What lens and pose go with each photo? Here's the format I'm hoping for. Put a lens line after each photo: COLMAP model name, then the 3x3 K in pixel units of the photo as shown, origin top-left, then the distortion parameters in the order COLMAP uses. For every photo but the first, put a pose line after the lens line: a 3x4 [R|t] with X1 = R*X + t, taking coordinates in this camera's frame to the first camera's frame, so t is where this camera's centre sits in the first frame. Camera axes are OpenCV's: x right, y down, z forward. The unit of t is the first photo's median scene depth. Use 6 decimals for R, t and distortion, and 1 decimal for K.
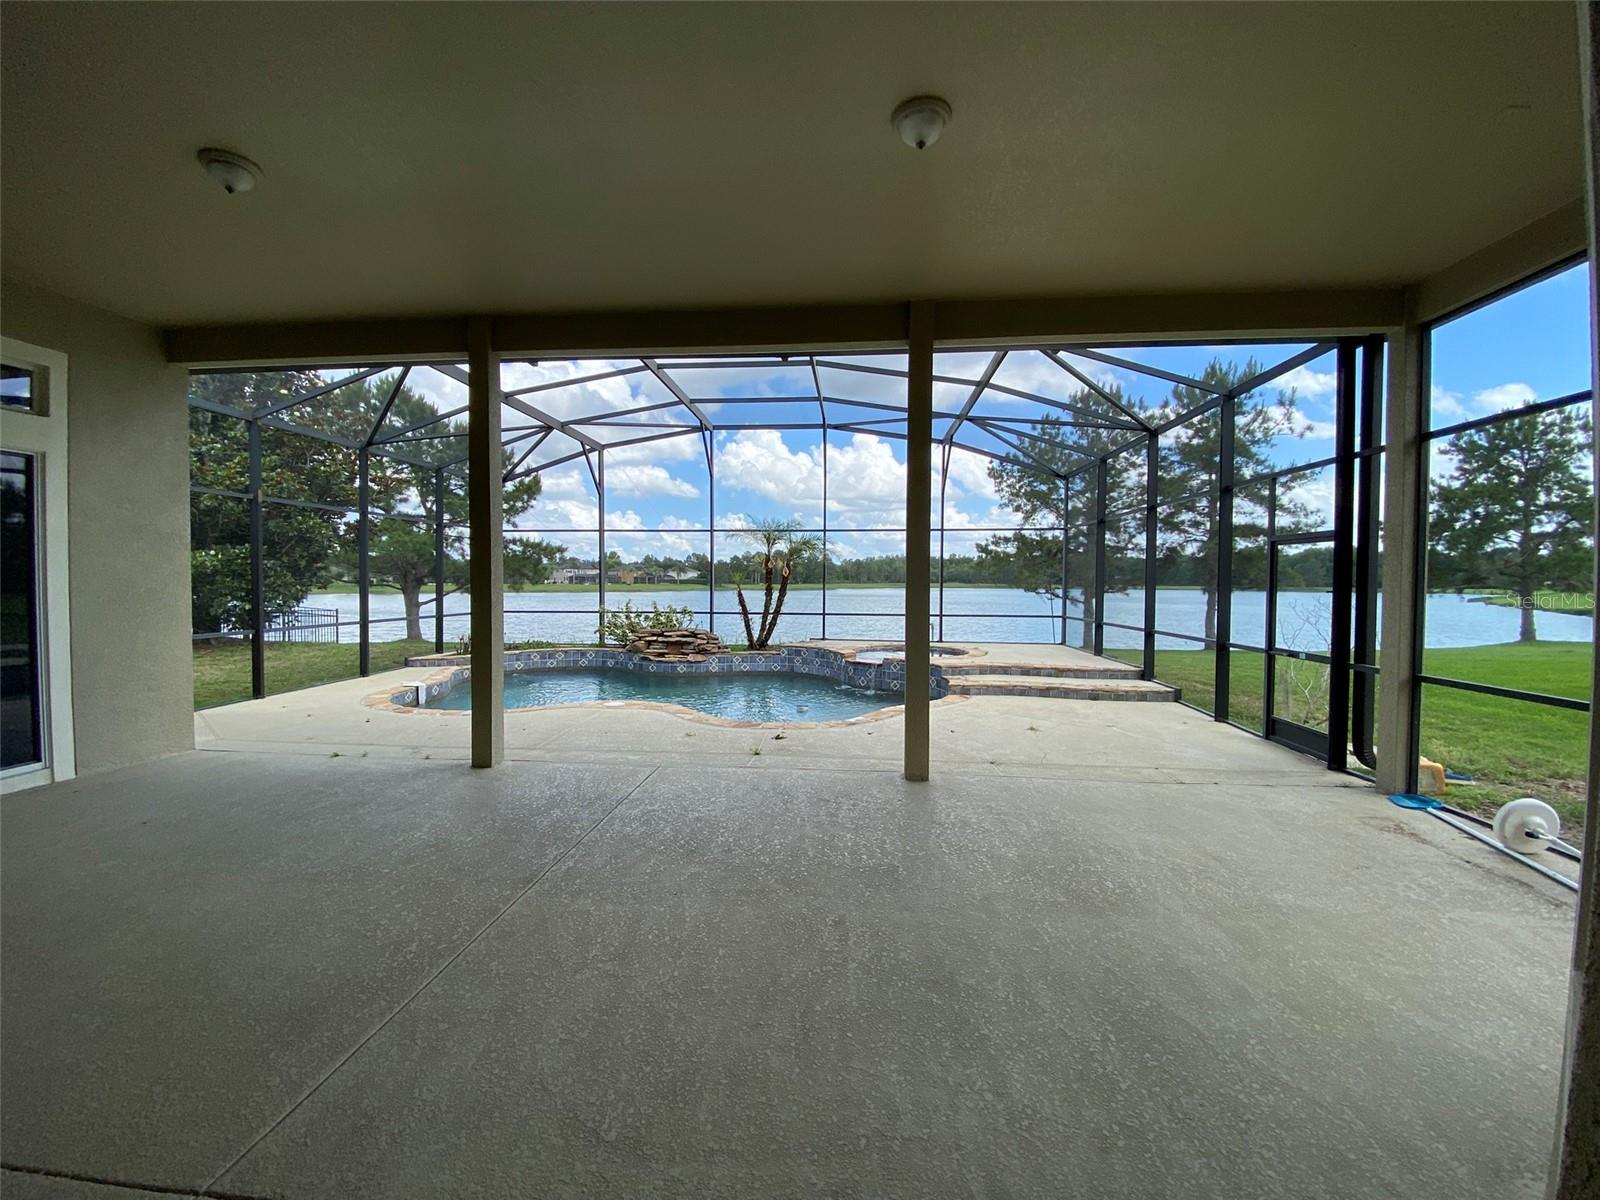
lens RADIAL K [[650.9, 0, 806.8], [0, 650.9, 607.1], [0, 0, 1]] dist [0.018119, -0.018769]
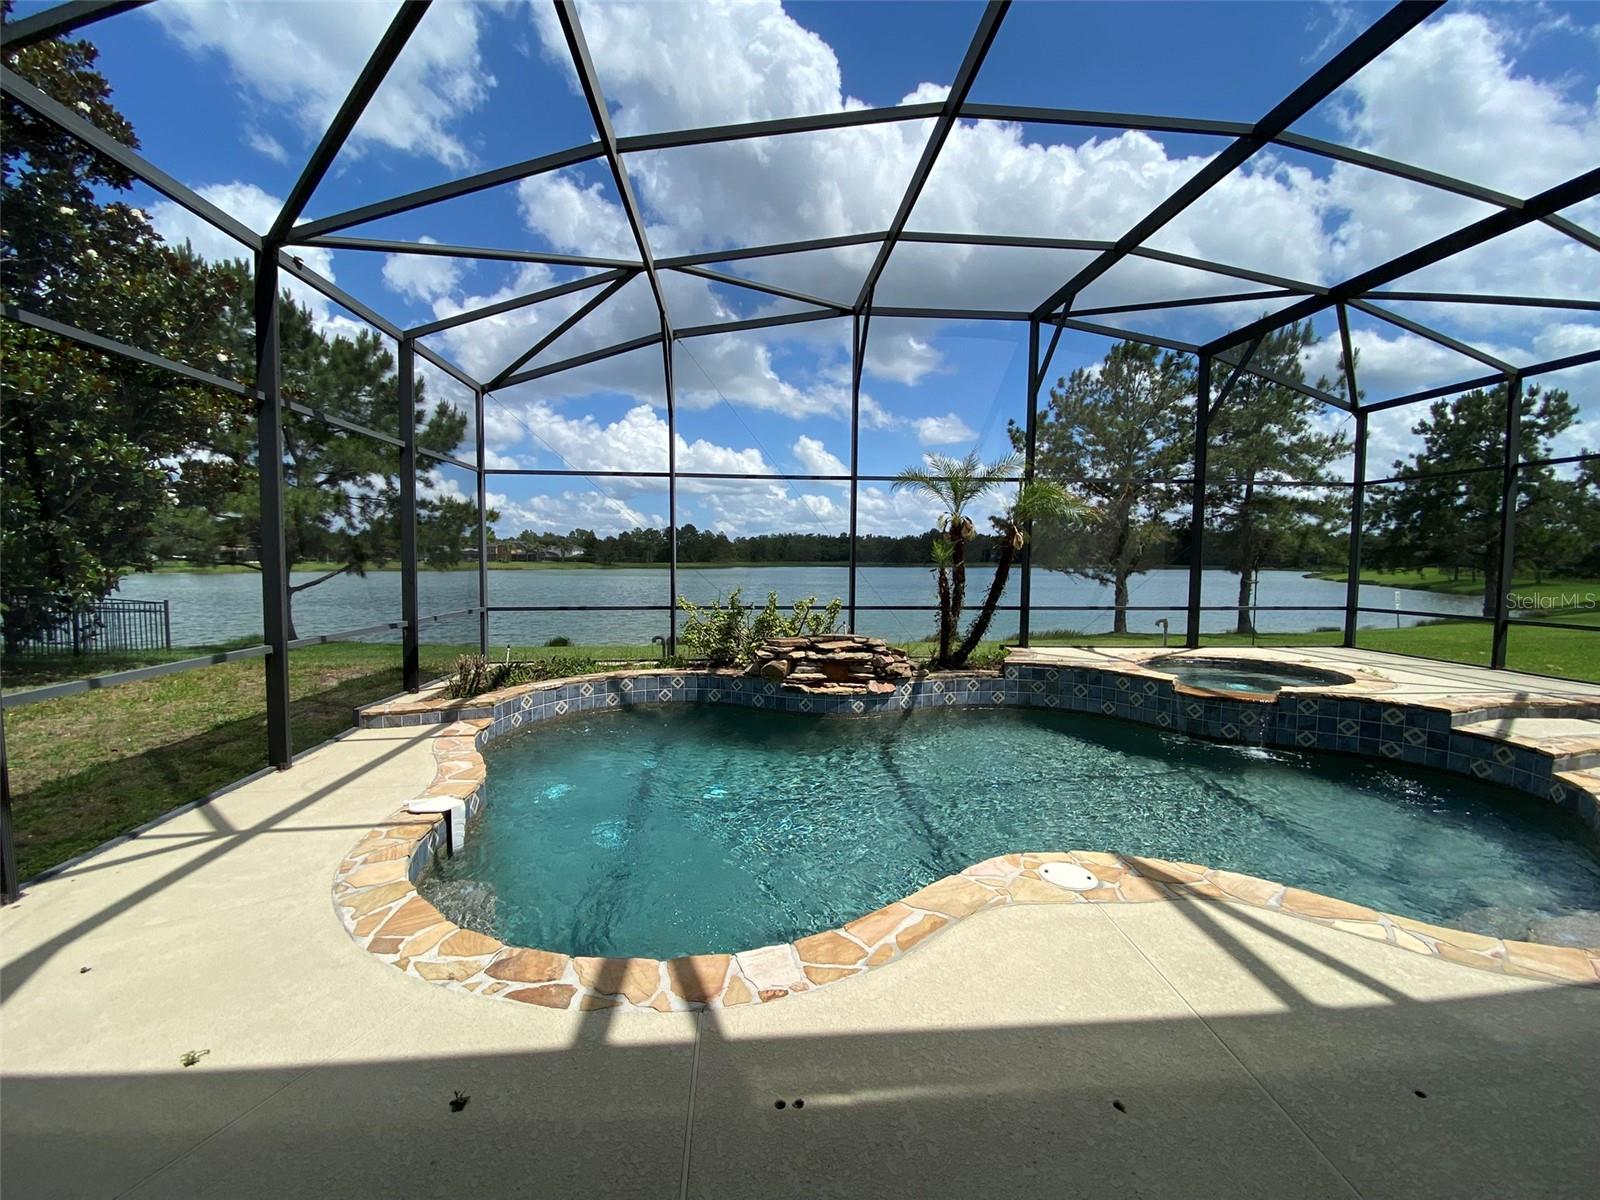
lens RADIAL K [[650.9, 0, 799.2], [0, 650.9, 592.4], [0, 0, 1]] dist [0.018119, -0.018769]
pose [[0.986164, -0.007015, 0.165624, -0.334751], [0.005215, 0.999923, 0.011302, -0.014546], [-0.165690, -0.010282, 0.986124, 0.421528]]
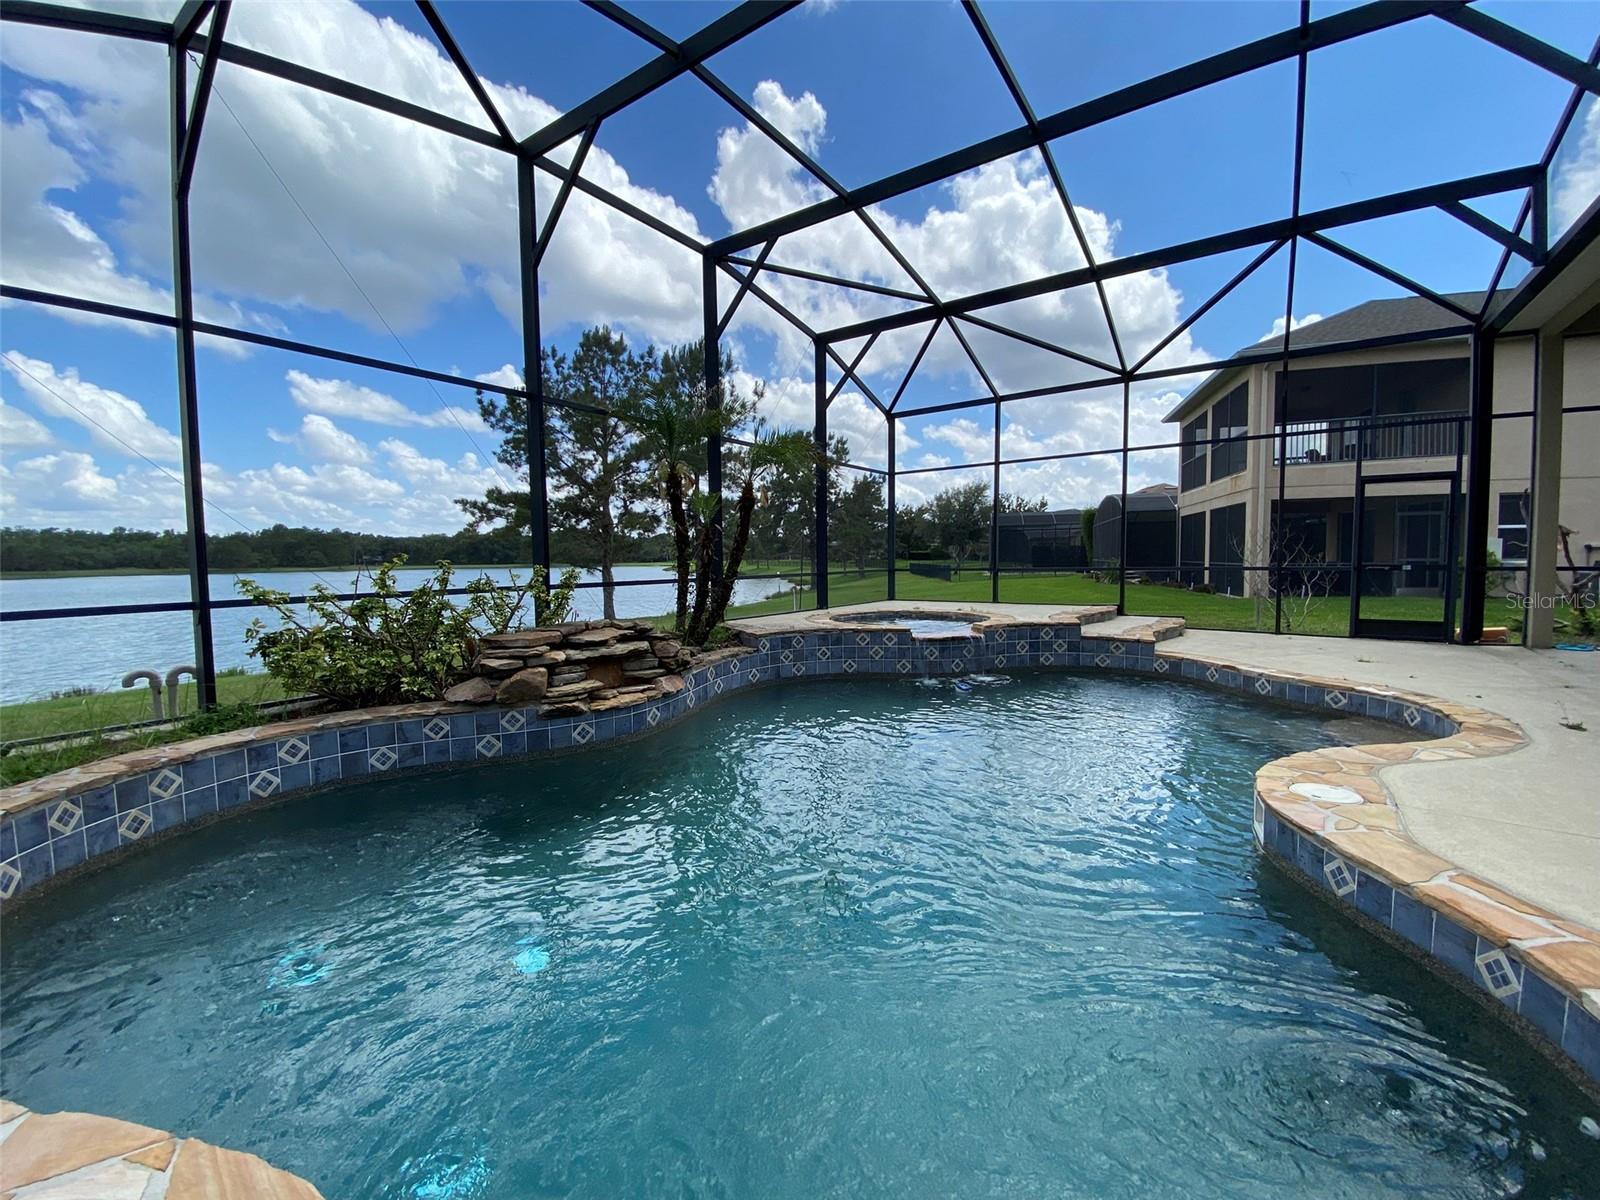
lens RADIAL K [[650.9, 0, 804.7], [0, 650.9, 591.5], [0, 0, 1]] dist [0.018119, -0.018769]
pose [[0.496708, -0.057930, 0.865982, -0.487056], [0.053091, 0.997930, 0.036305, 0.005713], [-0.866293, 0.027943, 0.498755, 0.691436]]
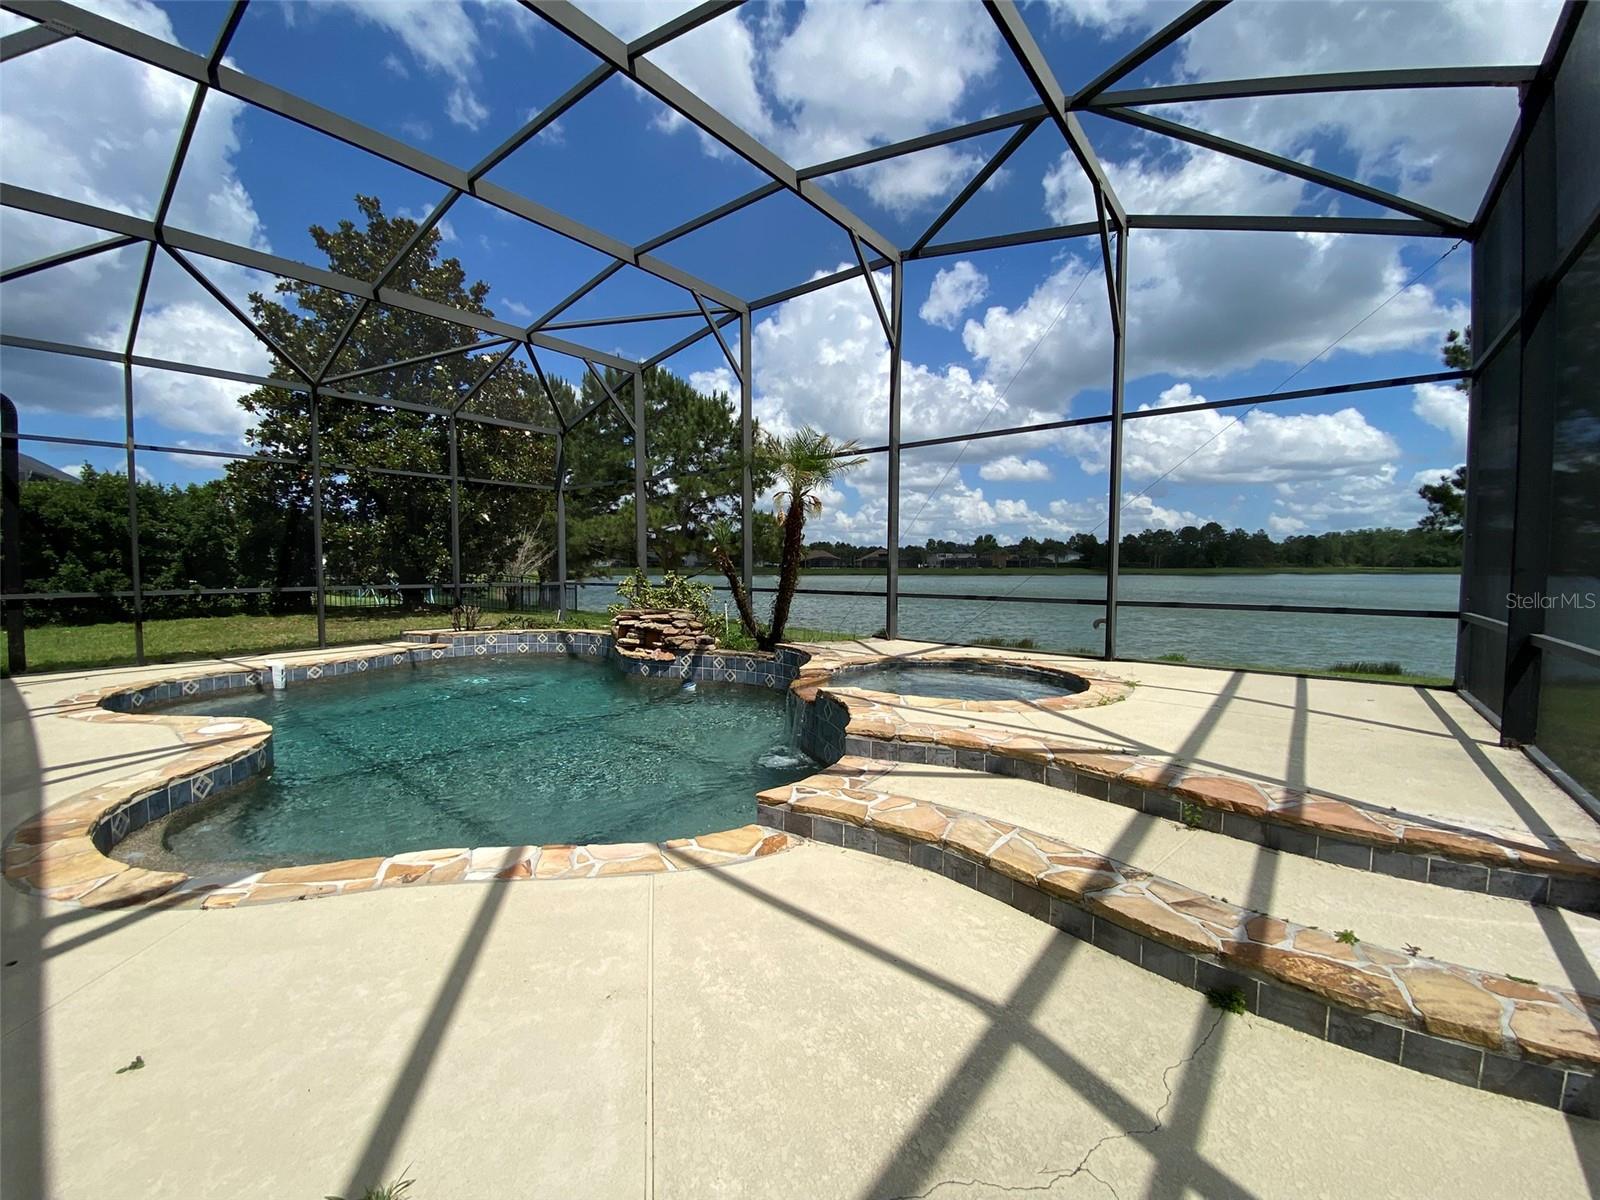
lens RADIAL K [[650.9, 0, 799.1], [0, 650.9, 604.7], [0, 0, 1]] dist [0.018119, -0.018769]
pose [[0.829036, 0.031527, -0.558306, 0.301160], [-0.020353, 0.999449, 0.026215, 0.007362], [0.558824, -0.010371, 0.829221, 0.521207]]
